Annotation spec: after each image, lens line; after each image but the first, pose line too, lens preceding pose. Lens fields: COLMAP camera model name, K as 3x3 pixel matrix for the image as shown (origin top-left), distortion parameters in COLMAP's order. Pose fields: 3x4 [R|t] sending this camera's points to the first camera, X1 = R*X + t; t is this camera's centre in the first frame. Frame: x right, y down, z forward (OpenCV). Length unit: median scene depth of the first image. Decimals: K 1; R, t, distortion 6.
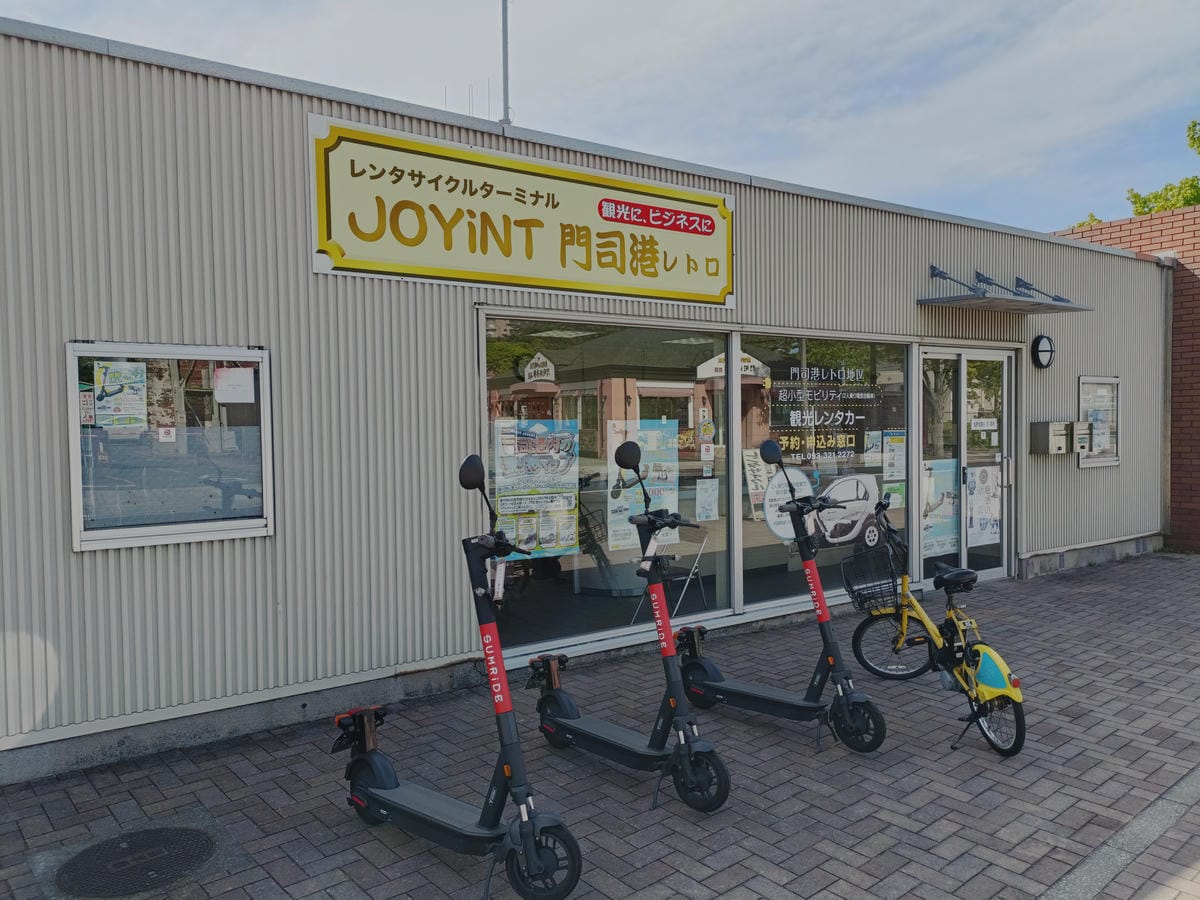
lens RADIAL K [[922.0, 0, 601.9], [0, 922.0, 450.1], [0, 0, 1]] dist [0.032291, -0.021511]
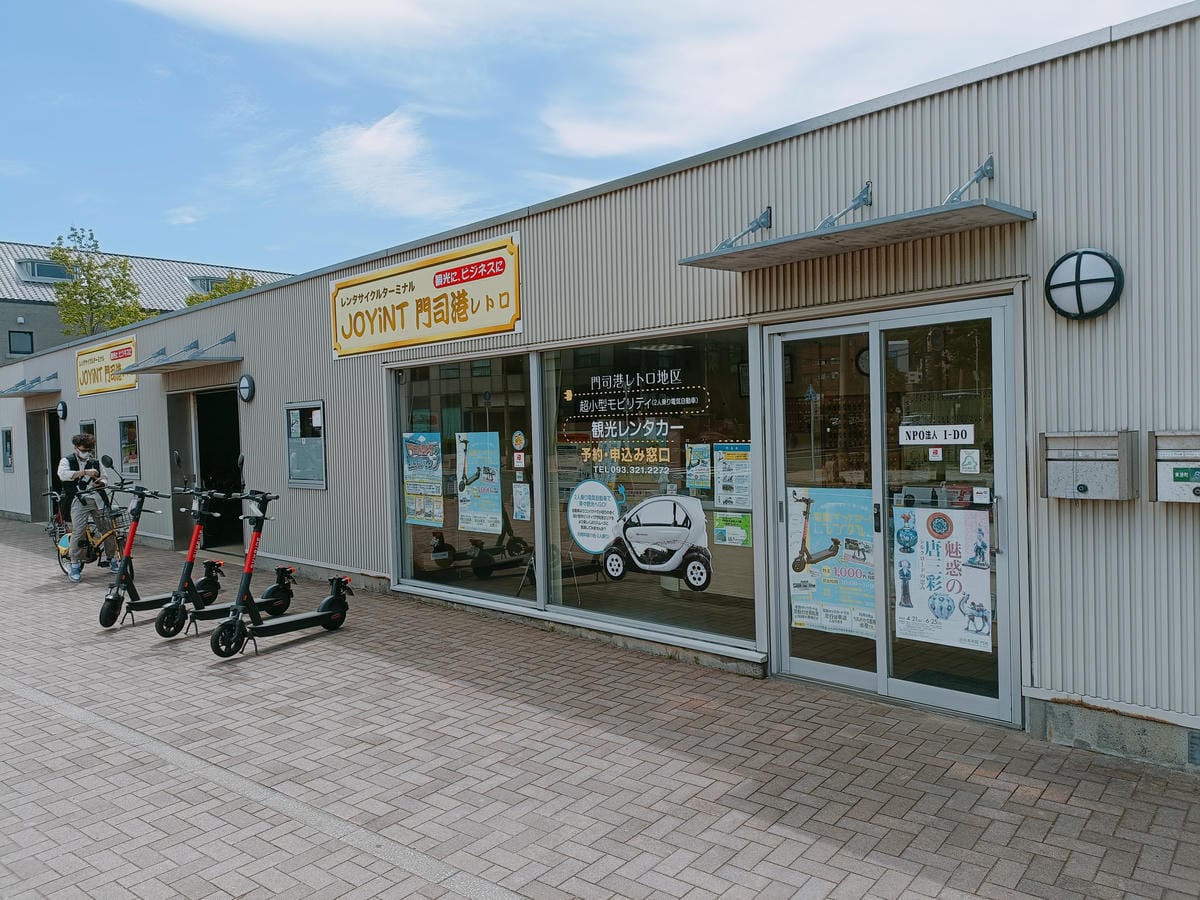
lens RADIAL K [[922.0, 0, 602.4], [0, 922.0, 451.6], [0, 0, 1]] dist [0.032291, -0.021511]
pose [[0.133306, 0.033560, -0.990507, 1.338343], [-0.005873, 0.999436, 0.033072, -0.049634], [0.991058, 0.001409, 0.133428, 1.005621]]
